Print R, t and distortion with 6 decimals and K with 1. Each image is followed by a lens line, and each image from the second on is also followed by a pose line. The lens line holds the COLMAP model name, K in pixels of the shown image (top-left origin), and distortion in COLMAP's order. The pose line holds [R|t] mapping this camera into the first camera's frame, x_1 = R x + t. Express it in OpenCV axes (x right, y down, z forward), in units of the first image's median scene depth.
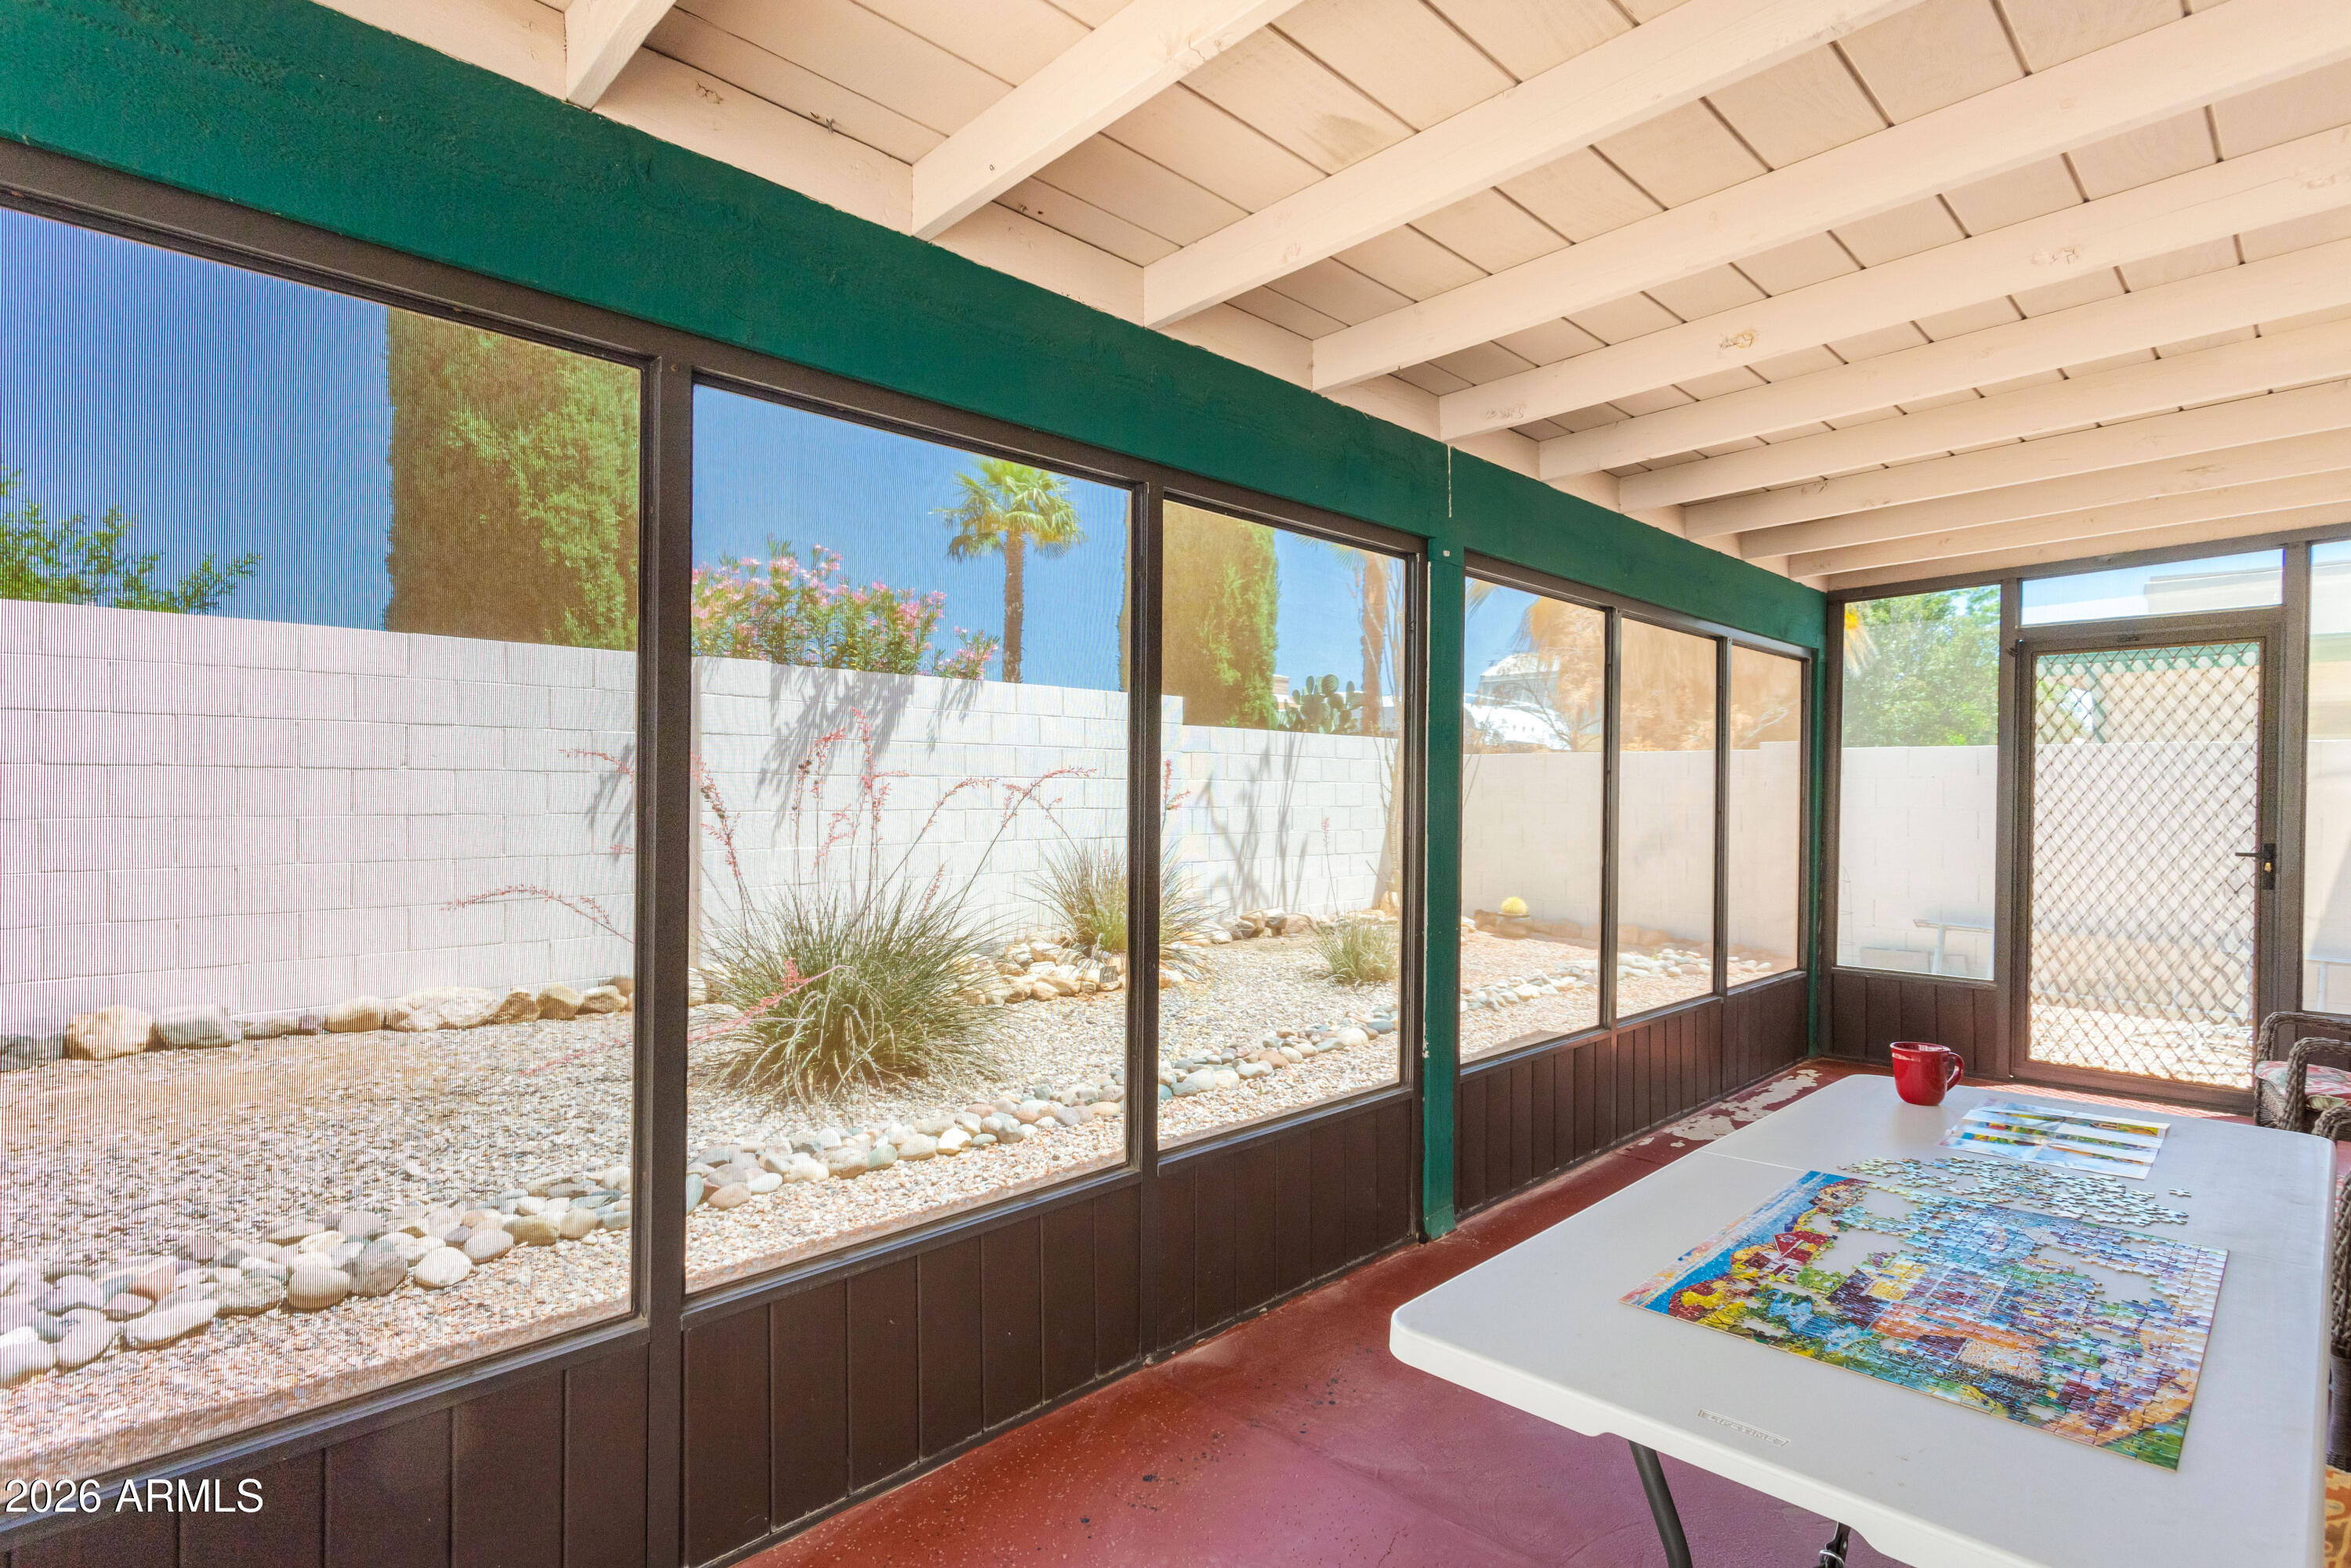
lens RADIAL K [[1144.7, 0, 1168.7], [0, 1144.7, 789.6], [0, 0, 1]] dist [0.005631, 0.003829]
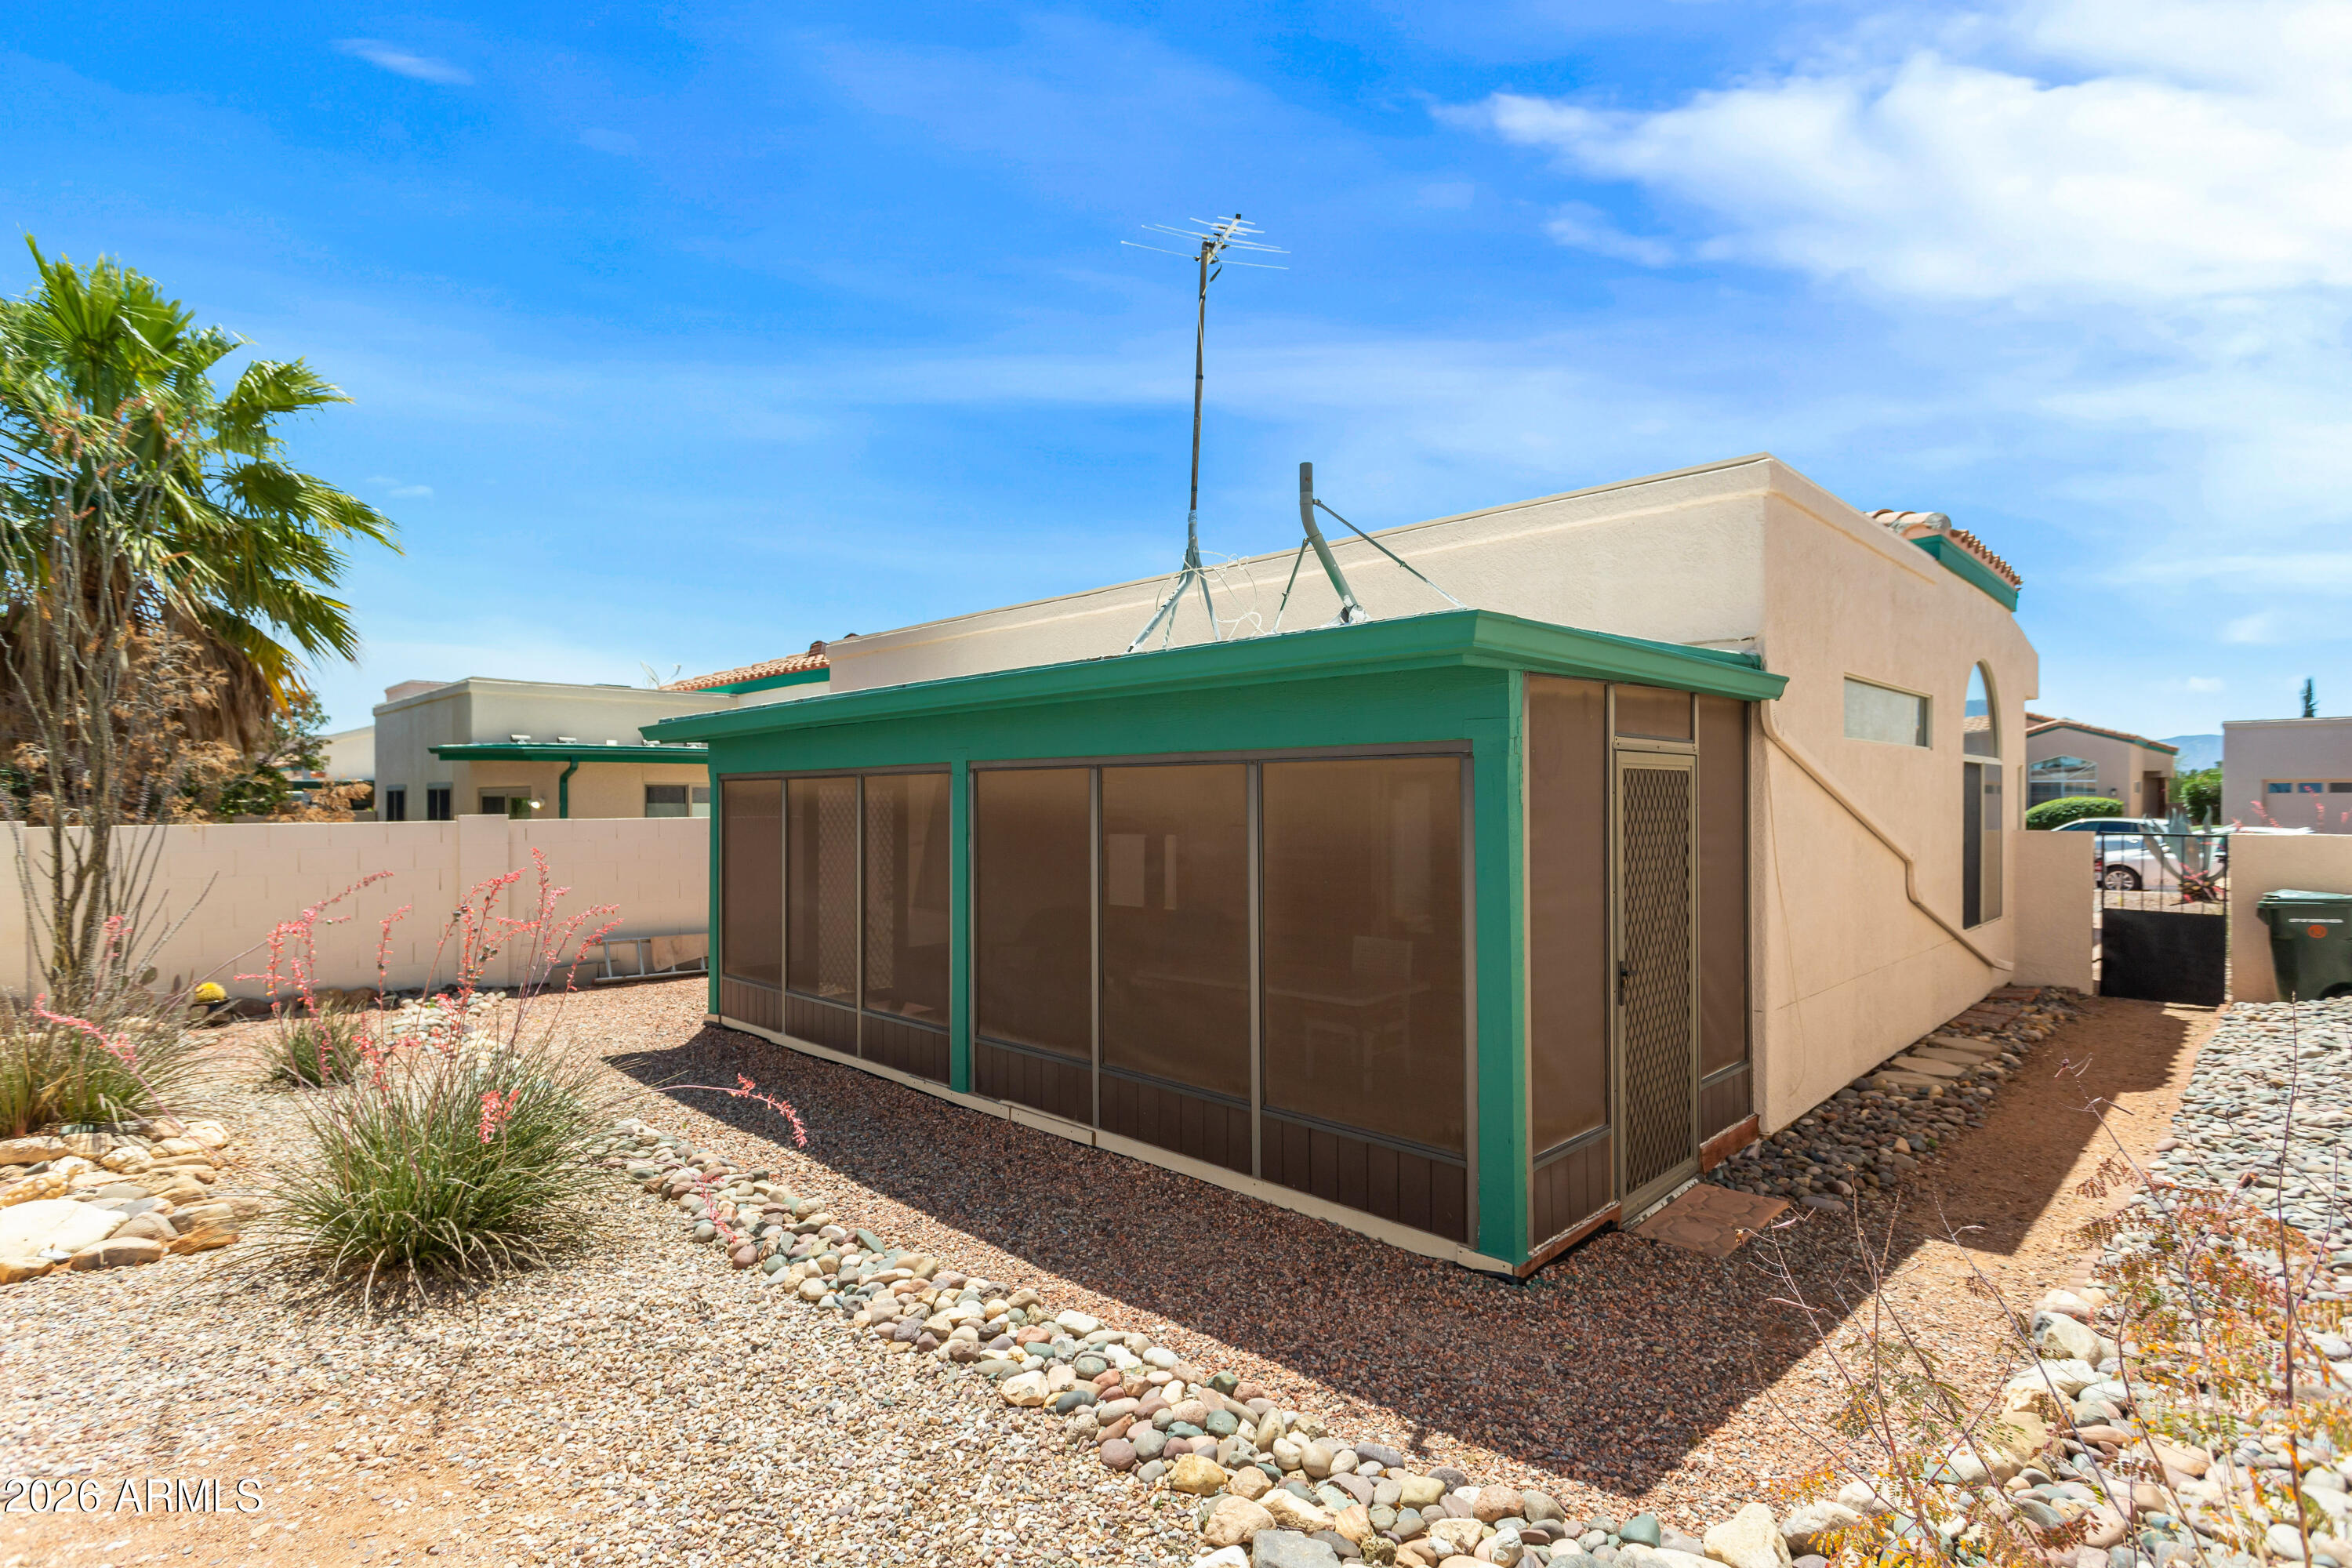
lens RADIAL K [[1145.2, 0, 1166.6], [0, 1145.2, 793.1], [0, 0, 1]] dist [0.005631, 0.003829]
pose [[-0.012387, -0.003901, 0.999916, -0.957876], [0.006024, 0.999974, 0.003975, -0.087231], [-0.999905, 0.006073, -0.012363, 0.366302]]
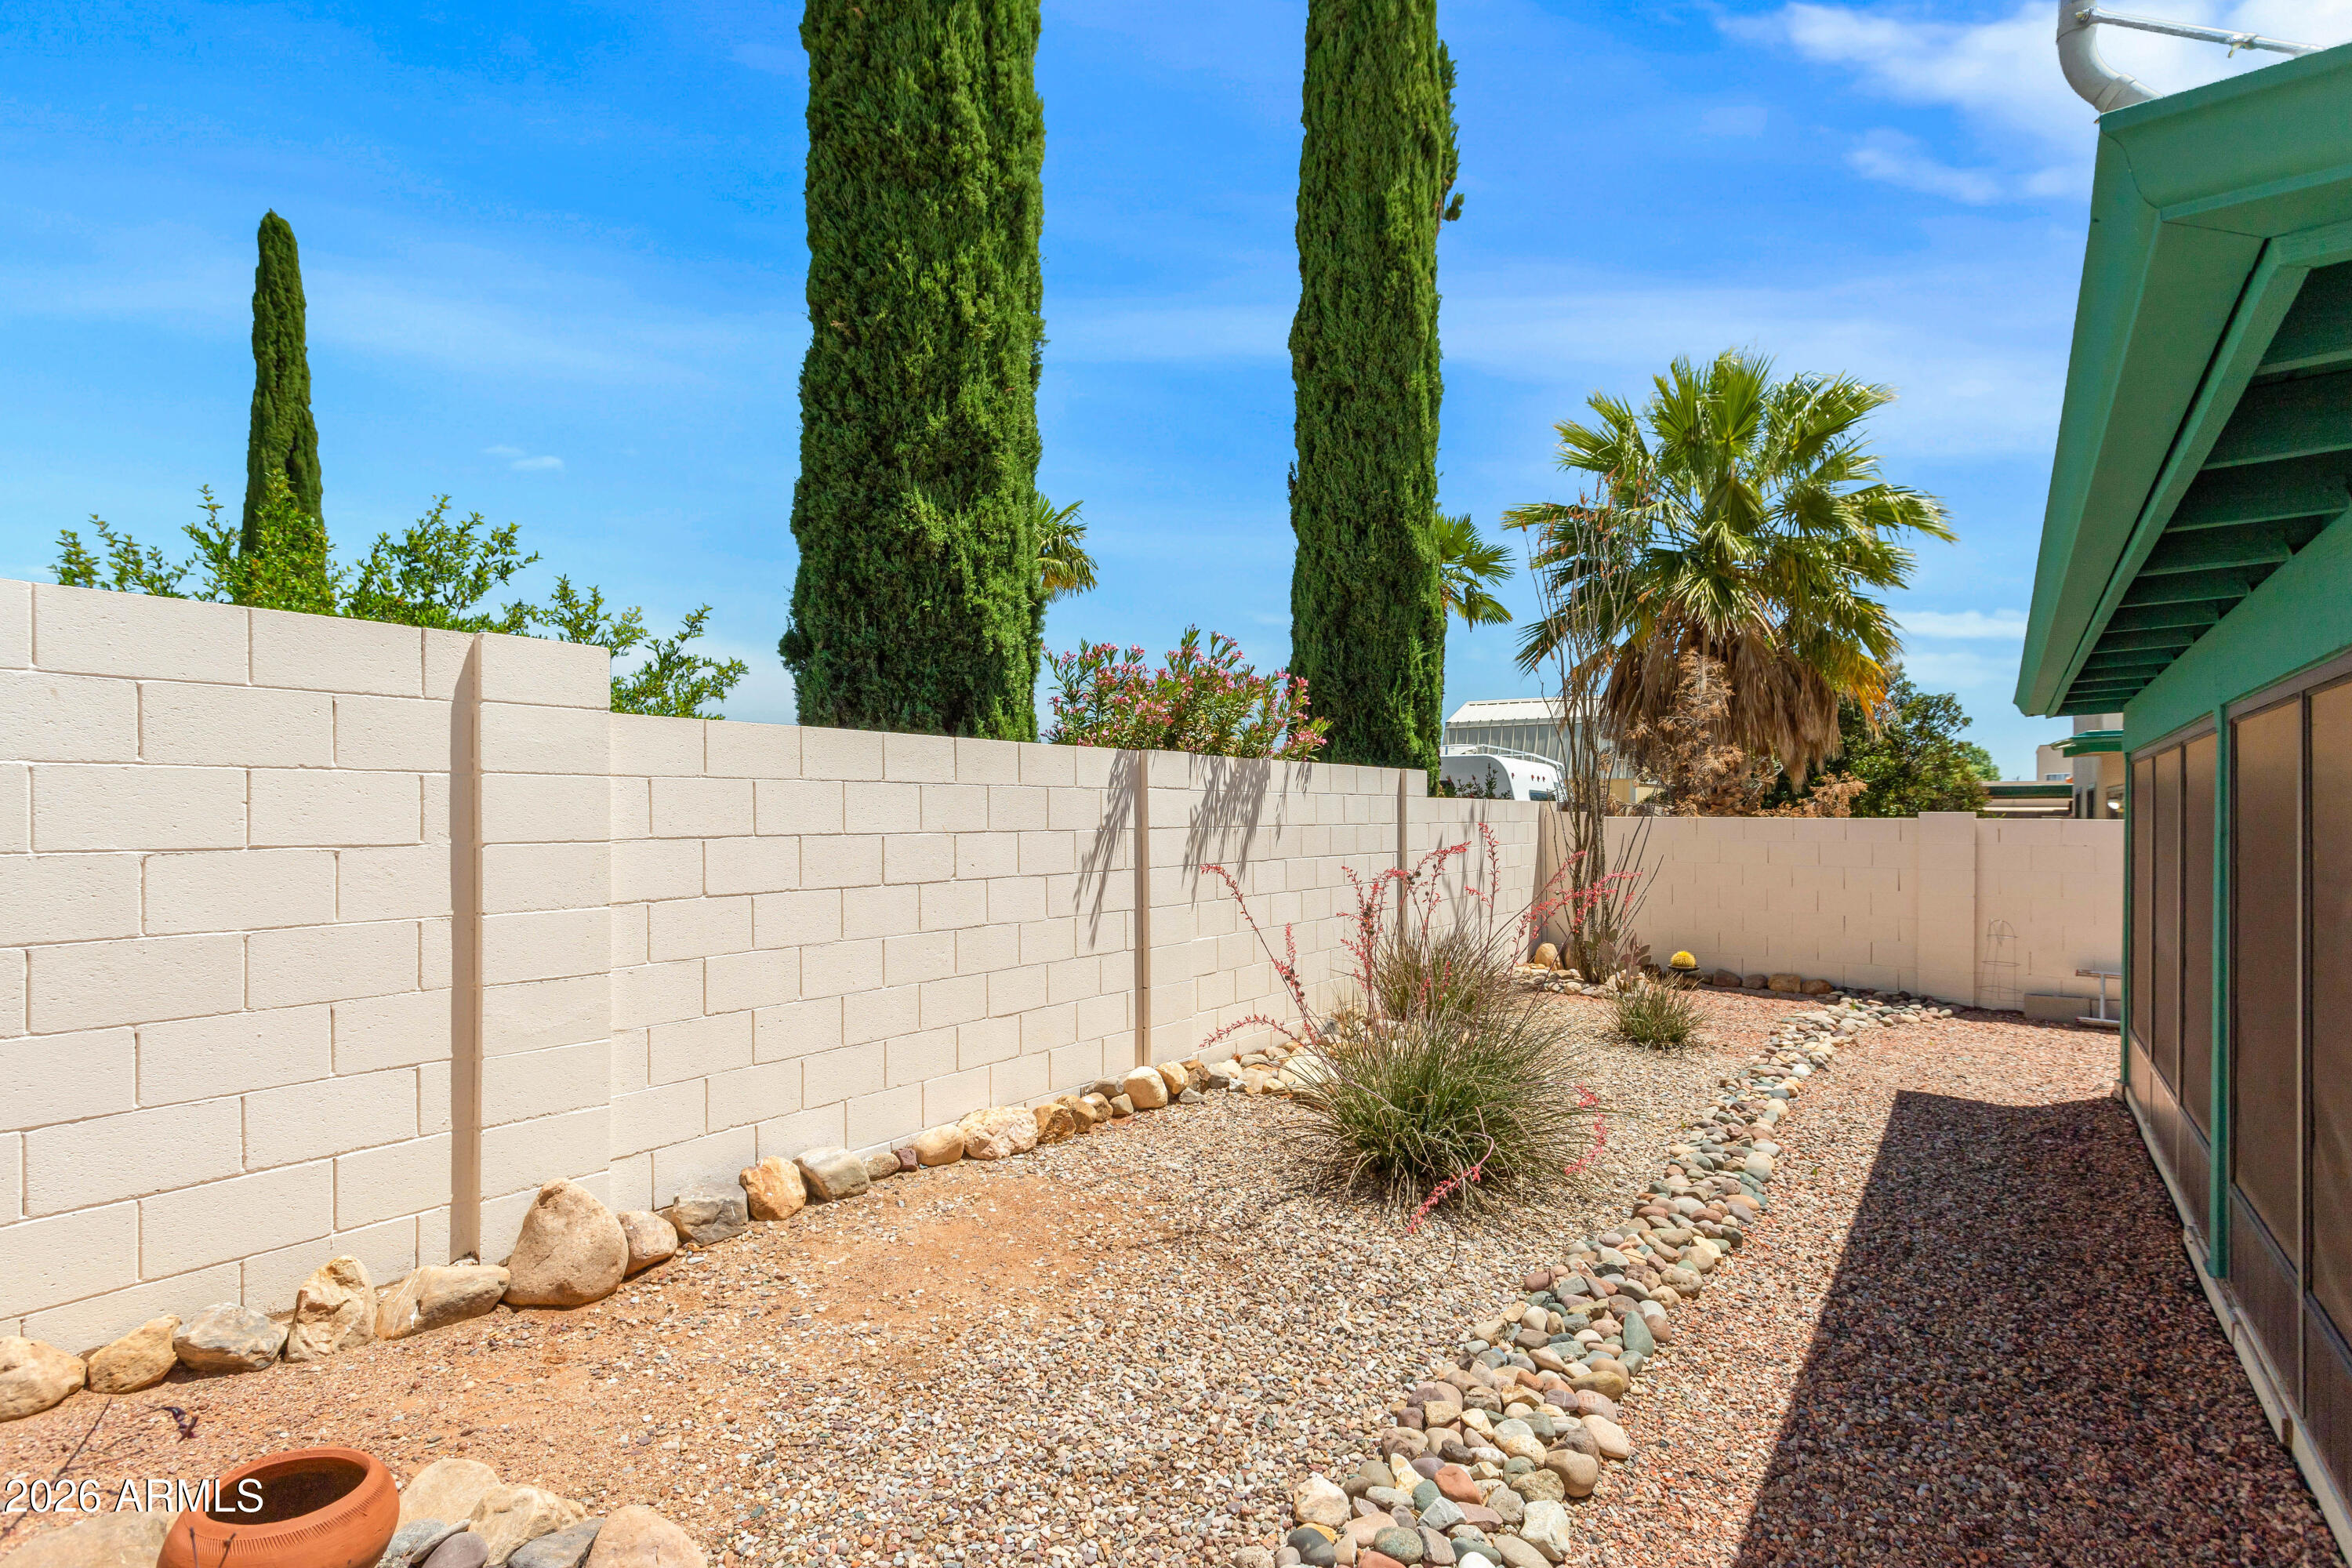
lens RADIAL K [[1145.2, 0, 1171.1], [0, 1145.2, 798.8], [0, 0, 1]] dist [0.005631, 0.003829]
pose [[0.982514, -0.004093, 0.186146, -0.570966], [0.006308, 0.999916, -0.011307, -0.062895], [-0.186084, 0.012284, 0.982457, 0.031086]]
